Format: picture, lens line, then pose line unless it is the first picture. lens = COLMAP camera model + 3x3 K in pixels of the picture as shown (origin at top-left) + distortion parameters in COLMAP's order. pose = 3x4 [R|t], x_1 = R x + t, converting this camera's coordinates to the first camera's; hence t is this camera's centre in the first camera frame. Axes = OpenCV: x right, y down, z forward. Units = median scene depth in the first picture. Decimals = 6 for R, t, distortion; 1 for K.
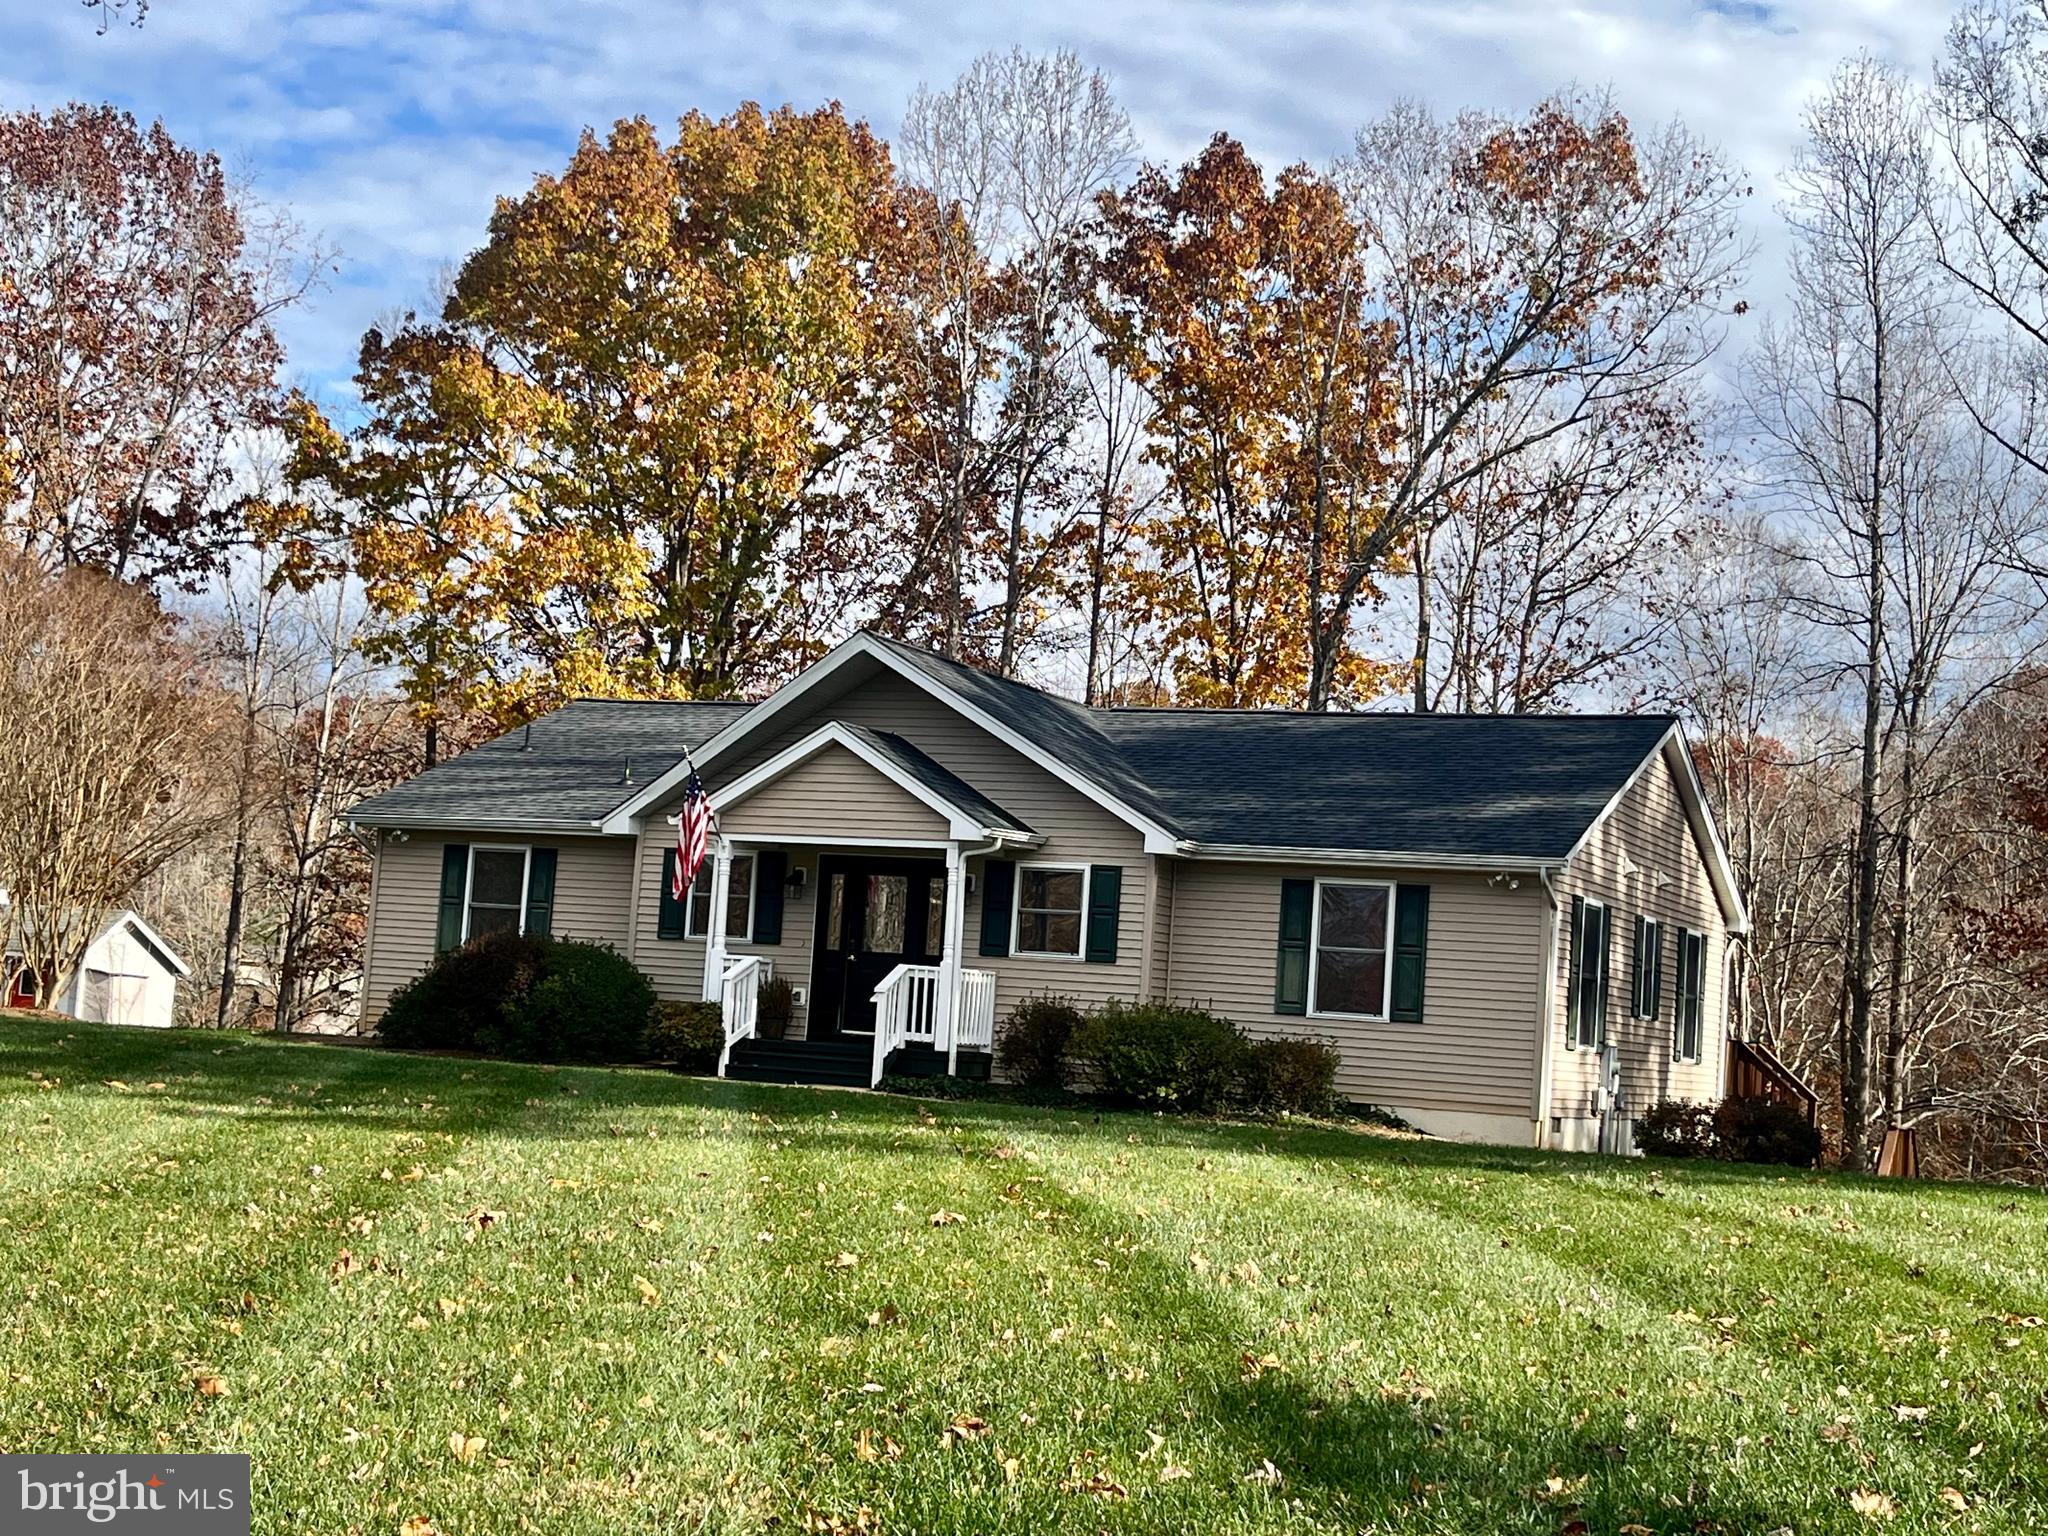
lens RADIAL K [[2884.3, 0, 1024.0], [0, 2884.3, 768.0], [0, 0, 1]] dist [0.015599, -0.038167]
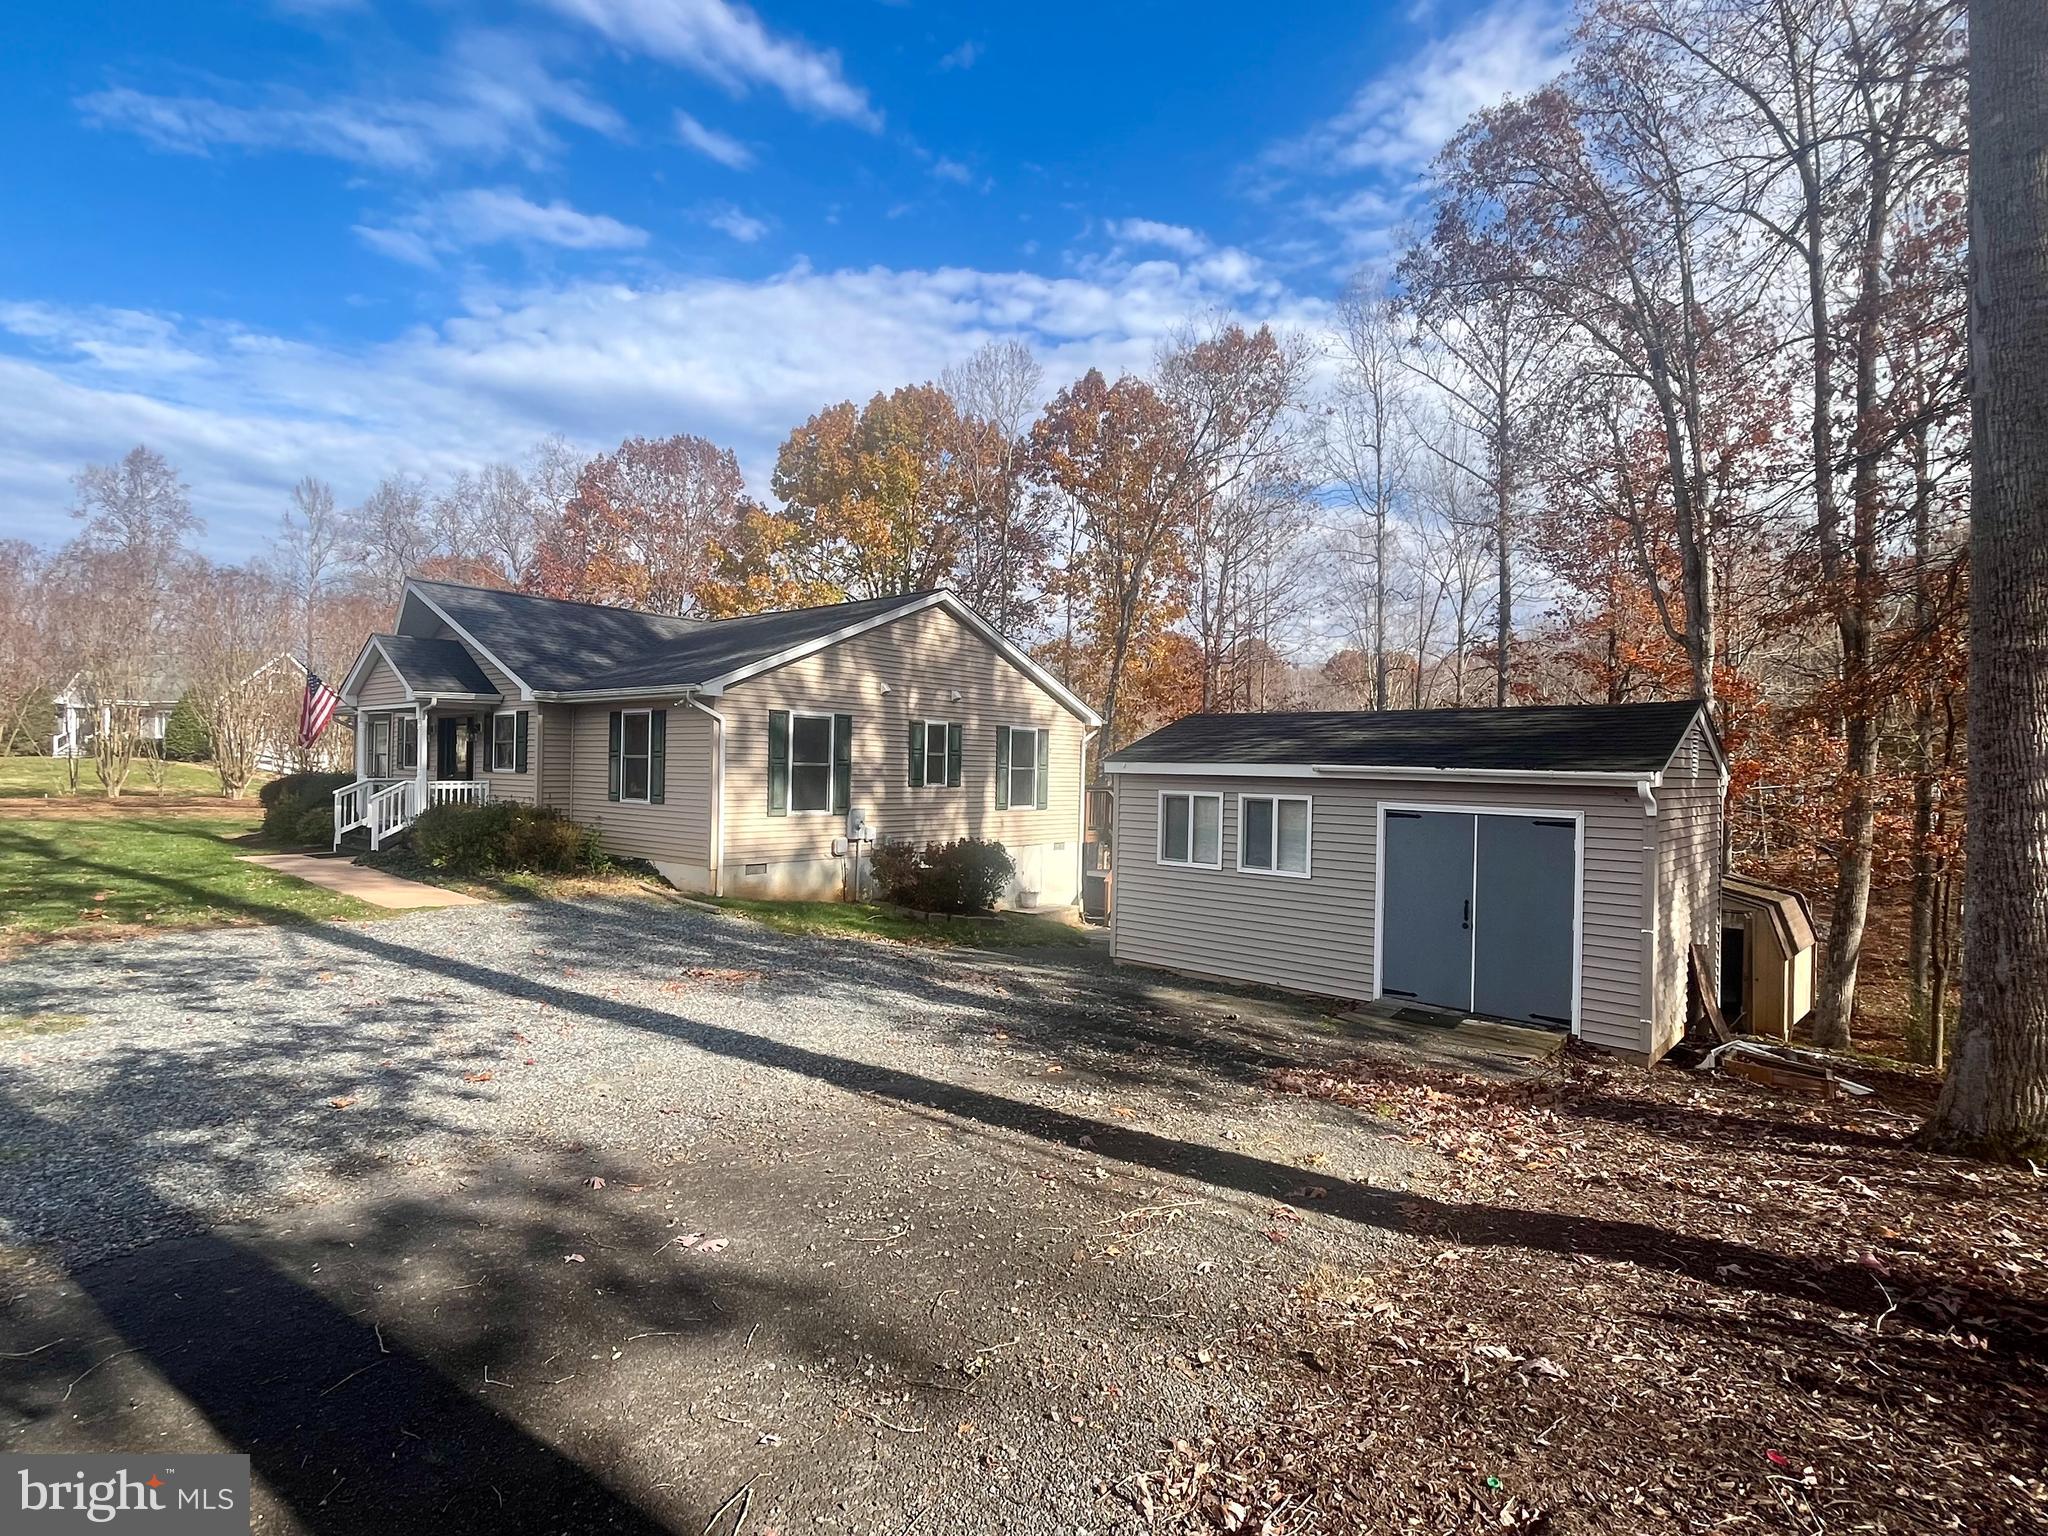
lens RADIAL K [[976.9, 0, 994.4], [0, 976.9, 764.4], [0, 0, 1]] dist [0.001038, 0.000066]
pose [[0.961688, -0.051327, -0.269299, 0.387679], [0.072809, 0.994859, 0.070391, 0.041156], [0.264302, -0.087302, 0.960481, 0.510576]]
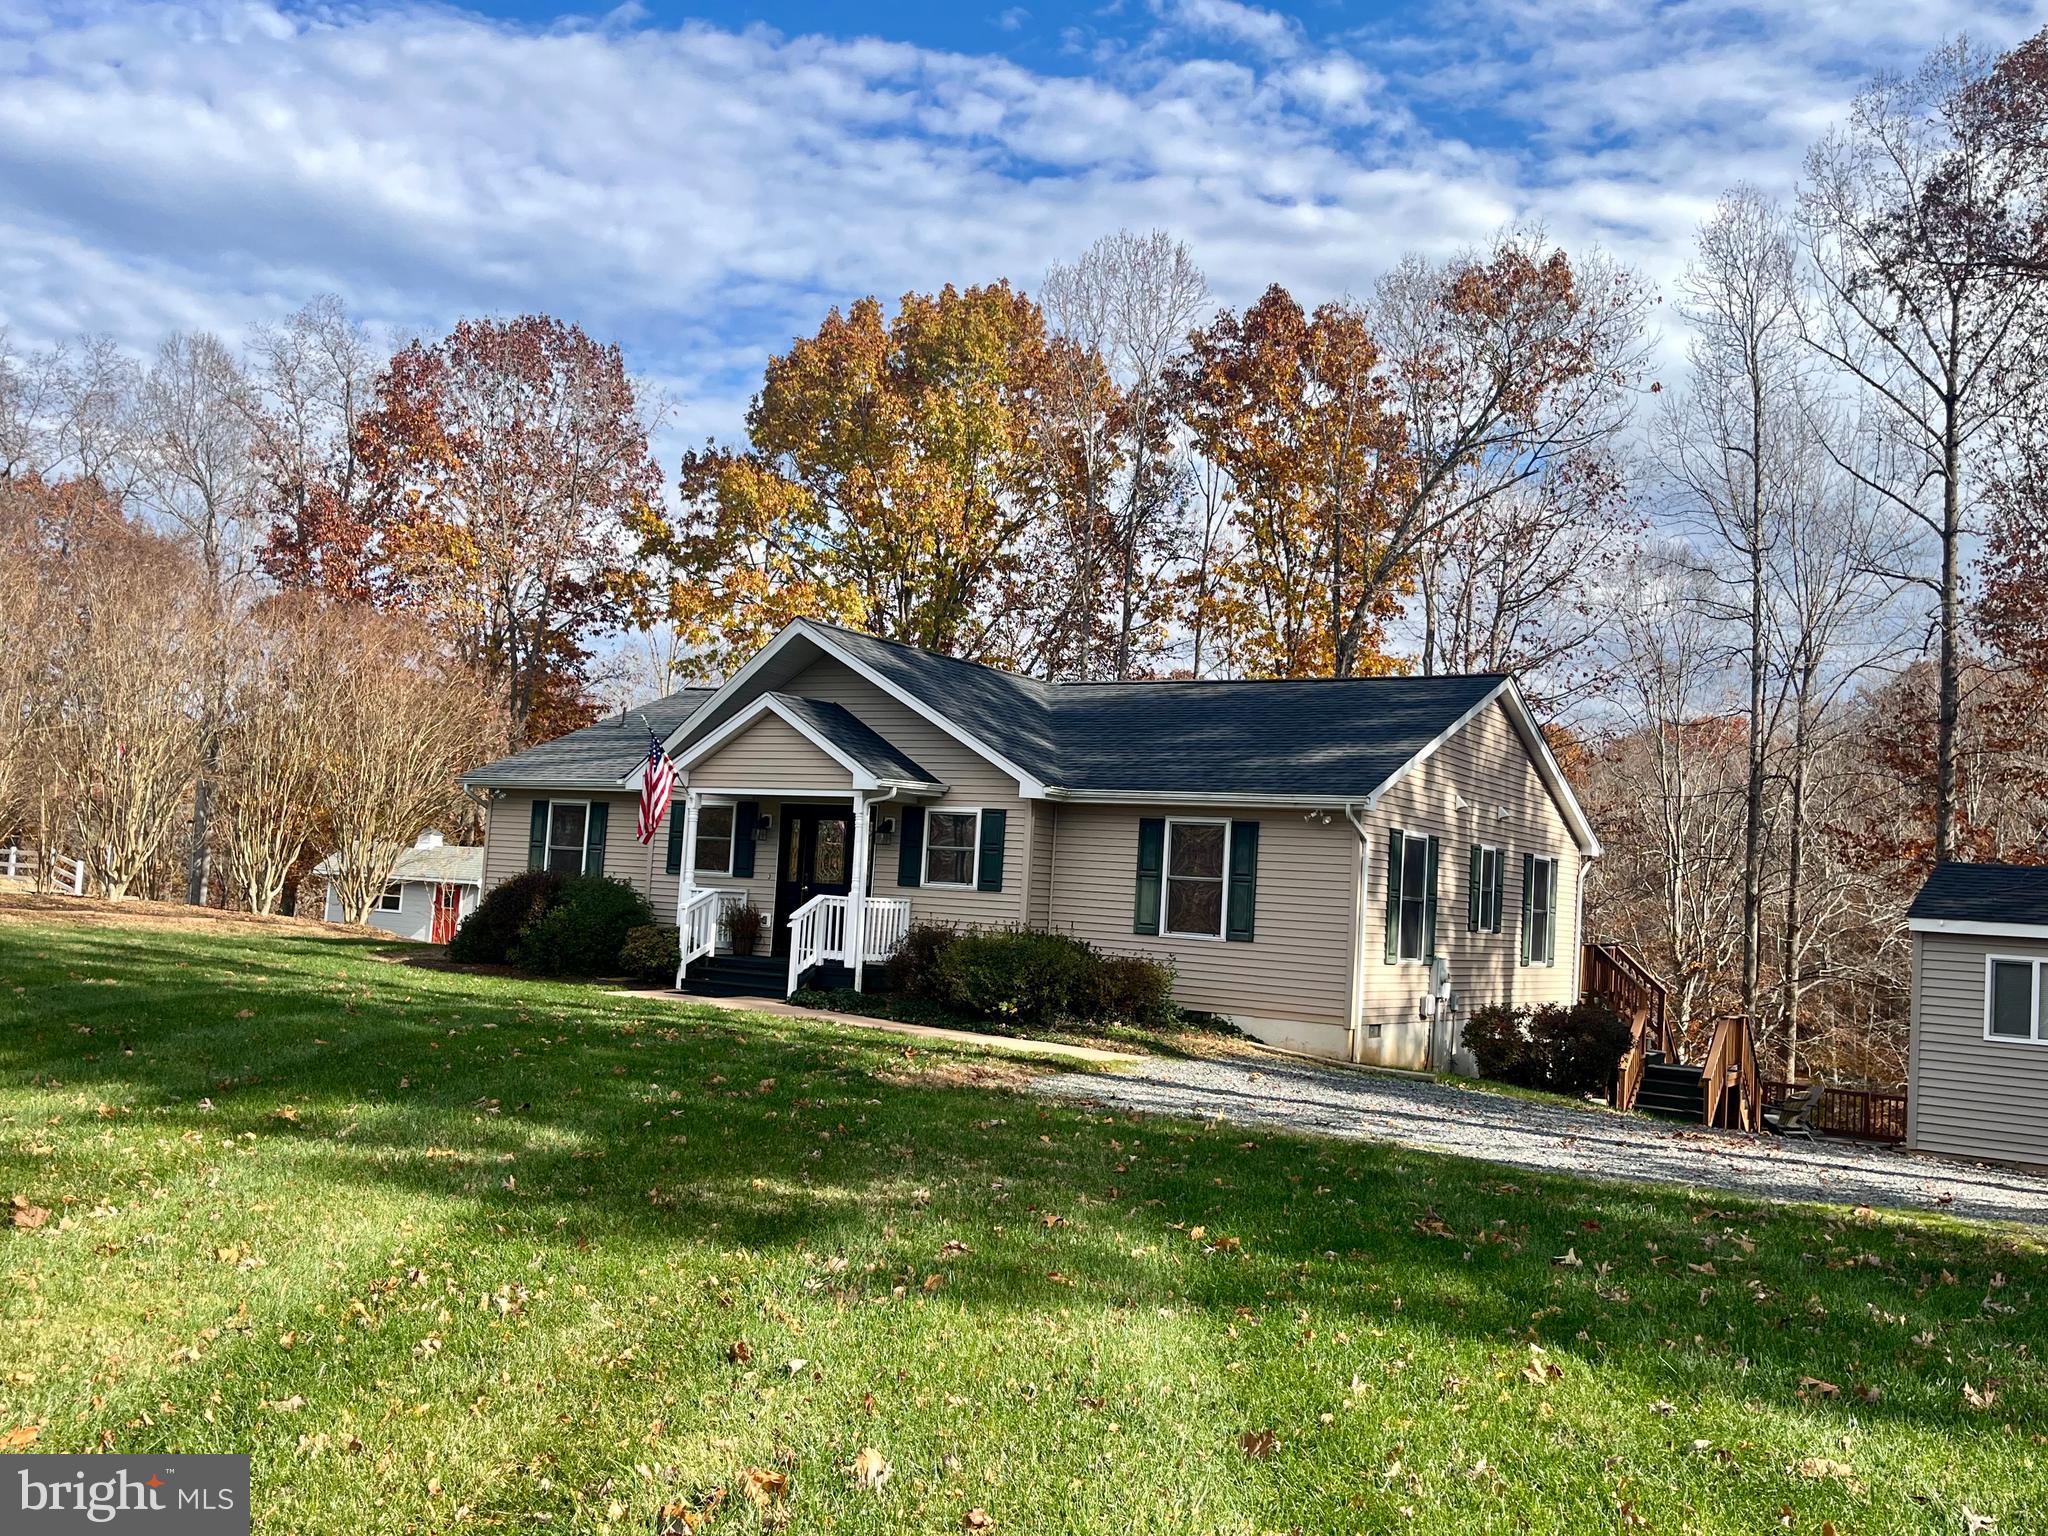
lens RADIAL K [[1788.1, 0, 1024.0], [0, 1788.1, 768.0], [0, 0, 1]] dist [-0.000294, -0.003583]
pose [[0.990280, -0.019298, -0.137742, 0.131526], [0.020550, 0.999759, 0.007672, 0.010823], [0.137561, -0.010428, 0.990438, 0.255658]]
